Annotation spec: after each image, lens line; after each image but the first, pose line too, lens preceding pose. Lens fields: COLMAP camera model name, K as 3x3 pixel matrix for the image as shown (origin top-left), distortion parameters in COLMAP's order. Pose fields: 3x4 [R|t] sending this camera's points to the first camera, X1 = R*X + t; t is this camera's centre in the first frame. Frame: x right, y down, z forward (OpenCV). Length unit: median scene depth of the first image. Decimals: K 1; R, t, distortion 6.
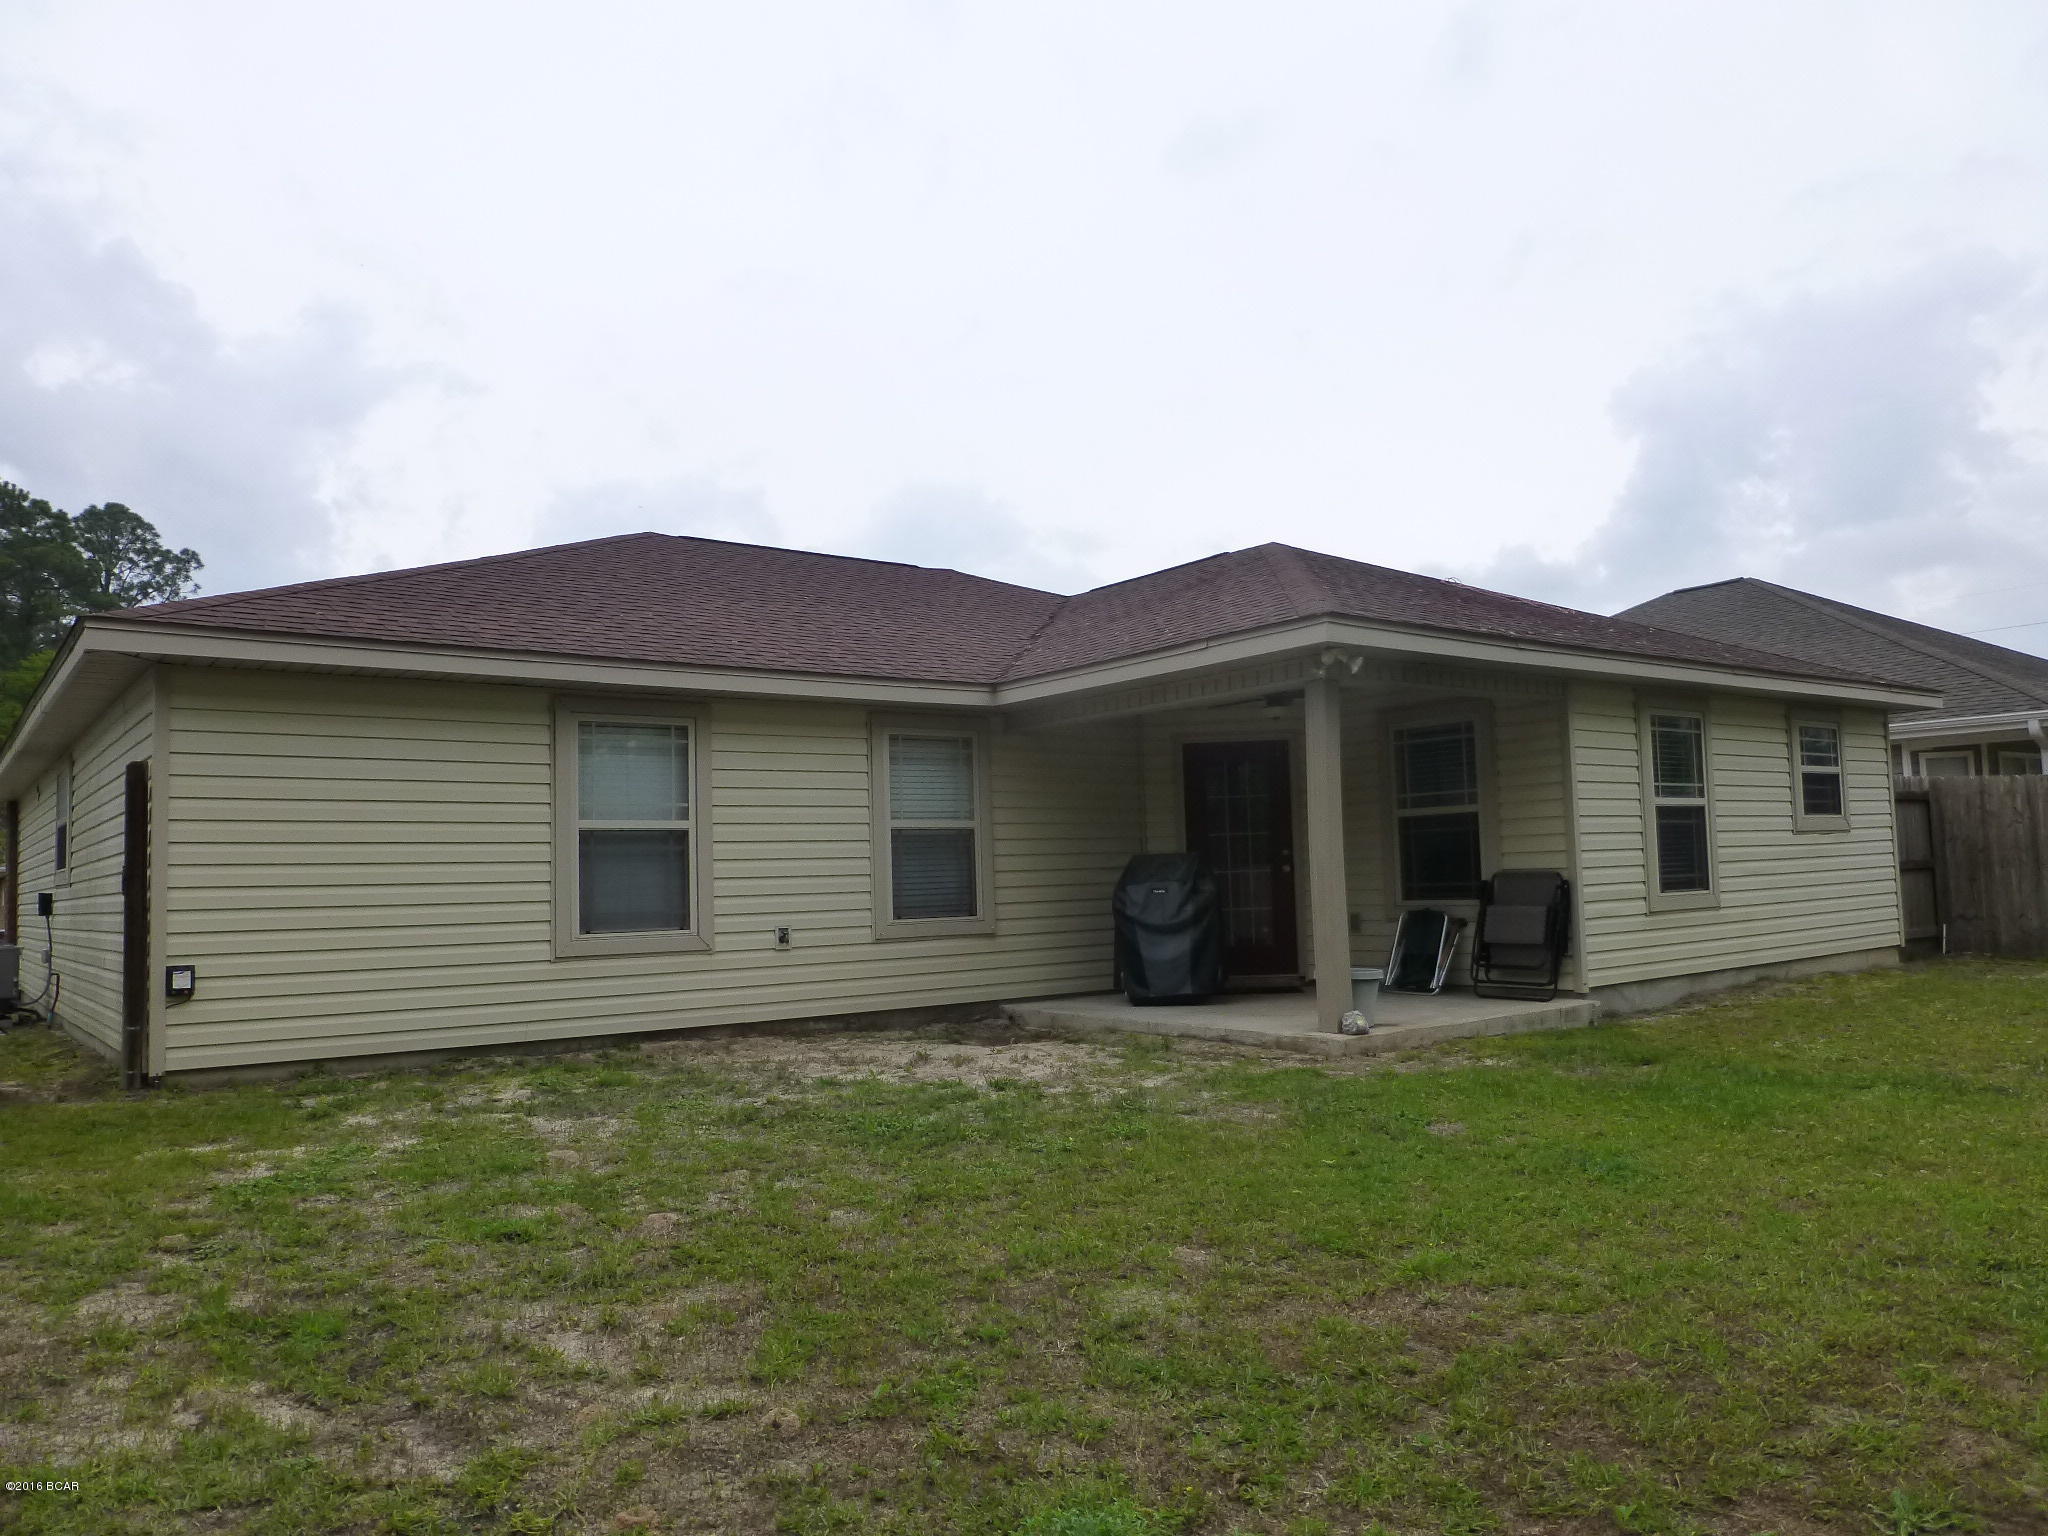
lens RADIAL K [[1451.7, 0, 1024.0], [0, 1451.7, 768.0], [0, 0, 1]] dist [-0.004779, -0.000444]
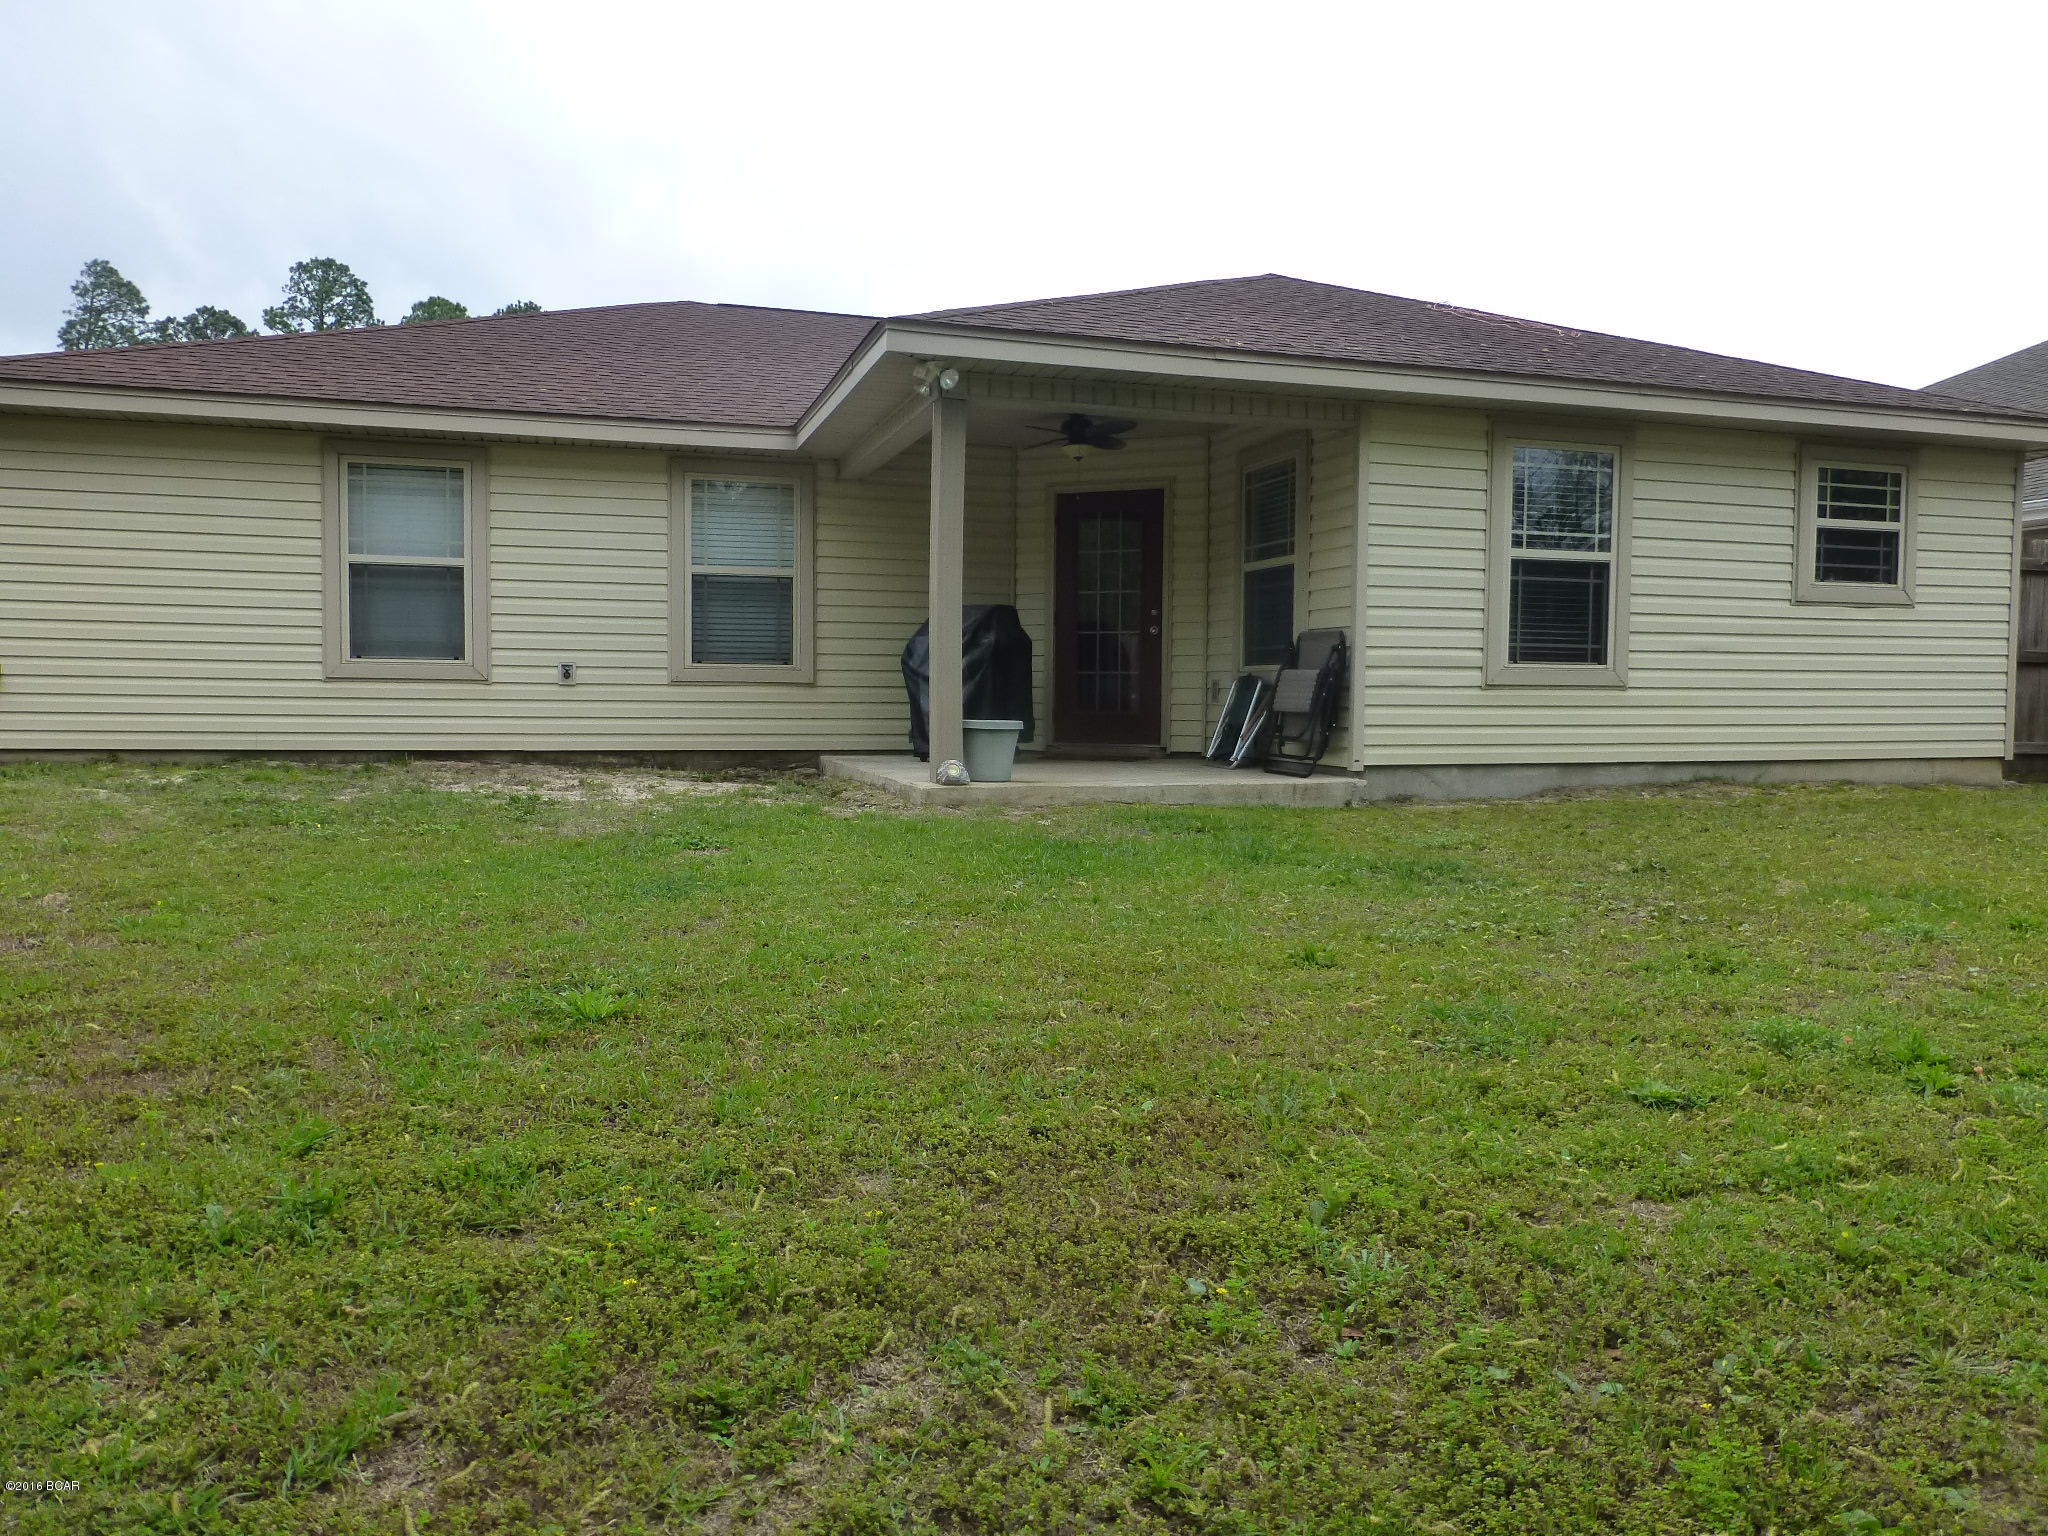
lens RADIAL K [[1456.5, 0, 1024.0], [0, 1456.5, 768.0], [0, 0, 1]] dist [-0.016205, -0.000951]
pose [[0.937603, 0.056254, -0.343128, 0.481415], [-0.010684, 0.991021, 0.133277, 0.038366], [0.347544, -0.121294, 0.929785, 0.118837]]
